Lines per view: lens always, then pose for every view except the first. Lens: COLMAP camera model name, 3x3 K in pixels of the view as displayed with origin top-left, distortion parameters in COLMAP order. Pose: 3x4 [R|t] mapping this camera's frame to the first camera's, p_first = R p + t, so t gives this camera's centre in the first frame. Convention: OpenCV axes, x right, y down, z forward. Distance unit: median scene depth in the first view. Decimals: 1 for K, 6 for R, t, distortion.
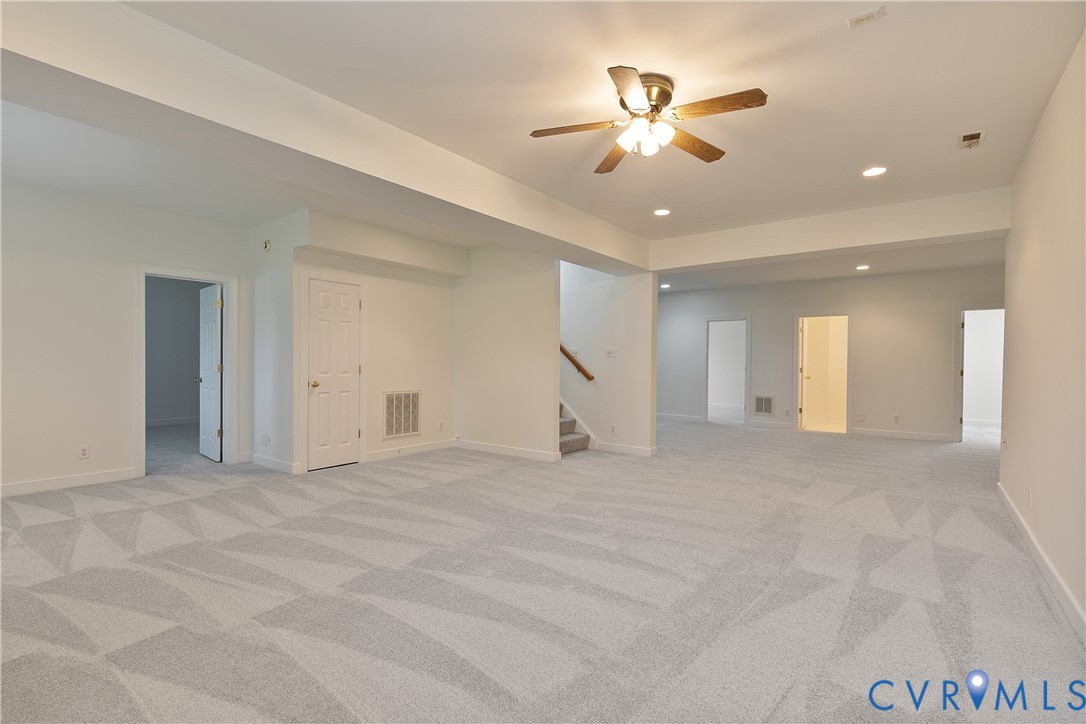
lens RADIAL K [[497.6, 0, 543.9], [0, 497.6, 362.9], [0, 0, 1]] dist [0.010944, 0.000345]
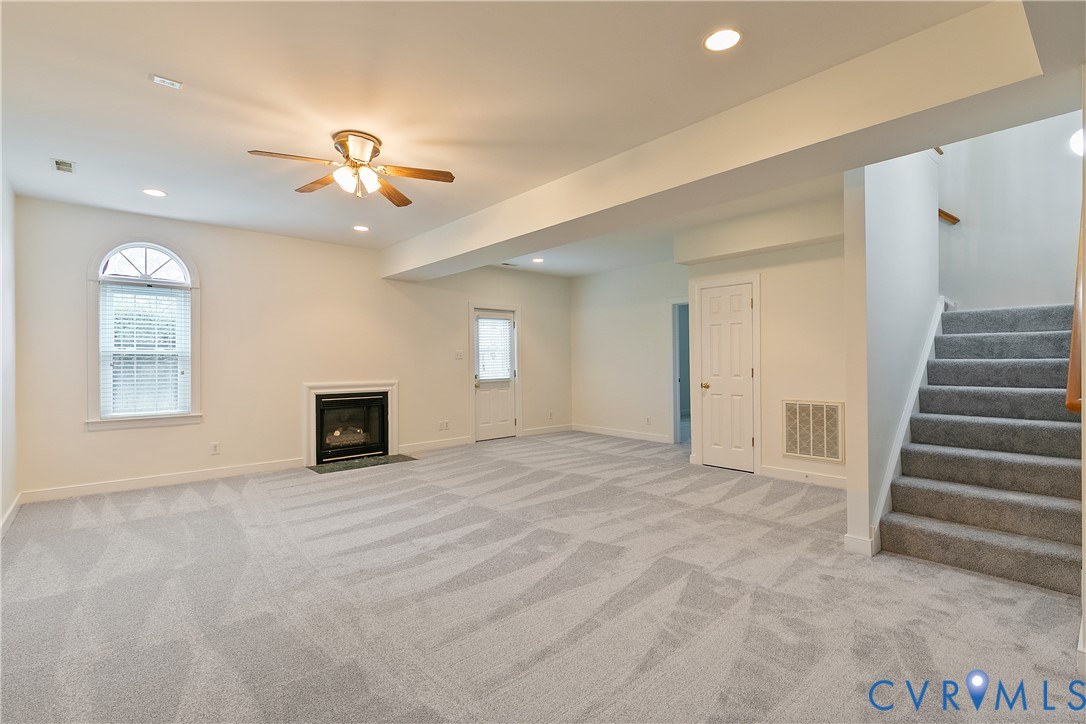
lens RADIAL K [[497.6, 0, 543.9], [0, 497.6, 362.9], [0, 0, 1]] dist [0.010944, 0.000345]
pose [[-0.173041, -0.005212, -0.984901, 0.608003], [0.005707, 0.999964, -0.006294, -0.001490], [0.984898, -0.006710, -0.173005, 0.772231]]
